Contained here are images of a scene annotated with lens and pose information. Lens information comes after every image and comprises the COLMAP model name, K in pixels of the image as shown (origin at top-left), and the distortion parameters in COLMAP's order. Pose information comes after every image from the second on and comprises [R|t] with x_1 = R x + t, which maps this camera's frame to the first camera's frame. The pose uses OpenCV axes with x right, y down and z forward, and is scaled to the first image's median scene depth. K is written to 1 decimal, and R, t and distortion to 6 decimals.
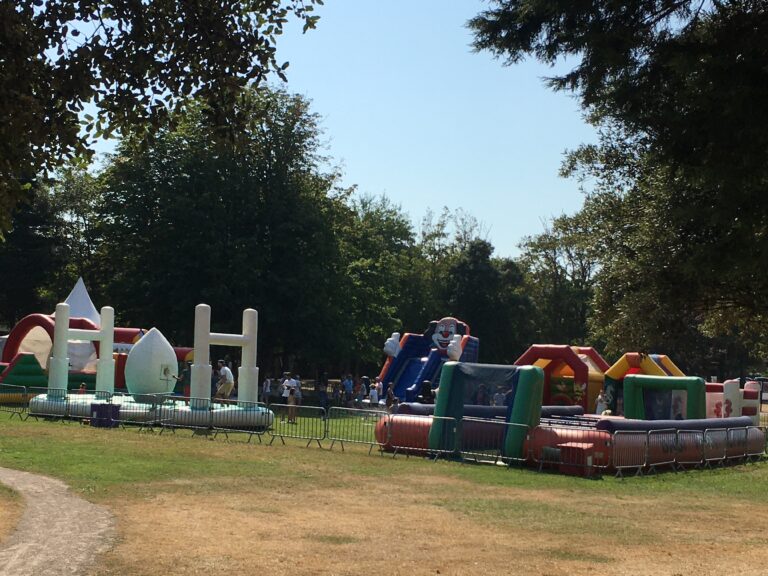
lens RADIAL K [[1274.5, 0, 384.0], [0, 1274.5, 288.0], [0, 0, 1]] dist [0.015631, 0.024213]
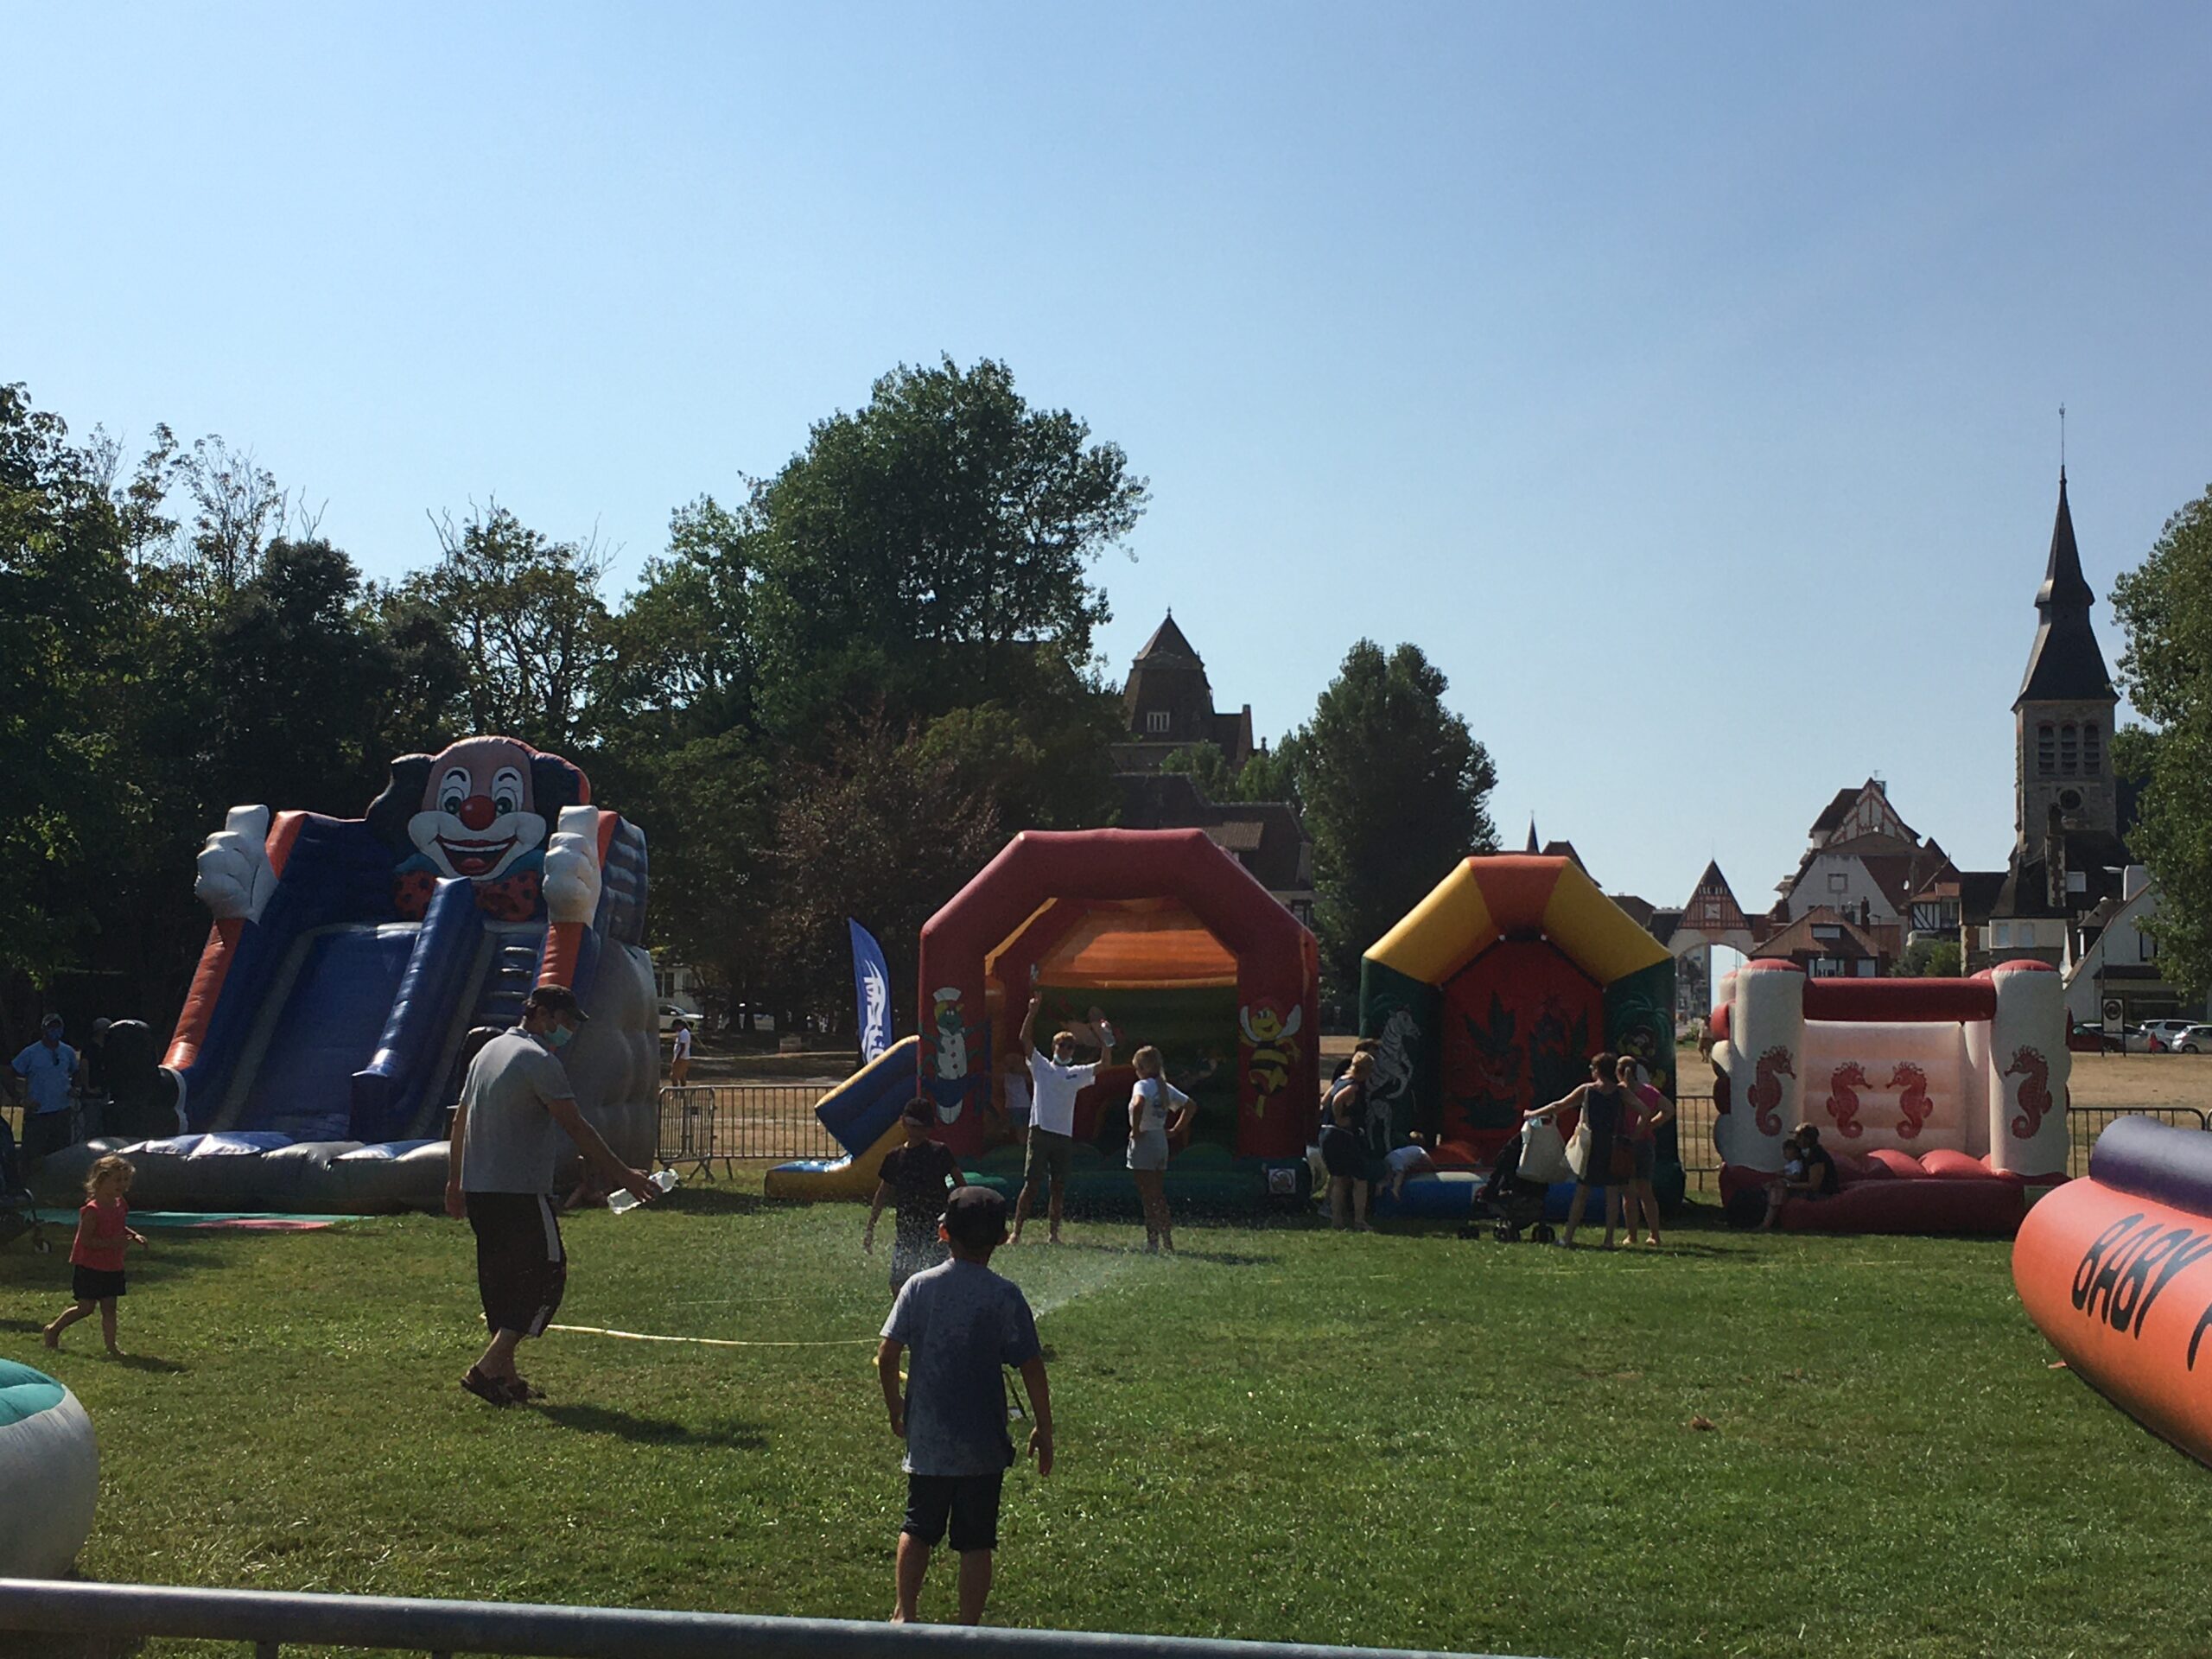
lens RADIAL K [[2970.0, 0, 1106.0], [0, 2970.0, 829.5], [0, 0, 1]] dist [0.008976, 0.014838]
pose [[0.902461, -0.008112, 0.430695, -0.071757], [0.008489, 0.999963, 0.001047, 0.039444], [-0.430688, 0.002712, 0.902497, 0.500726]]
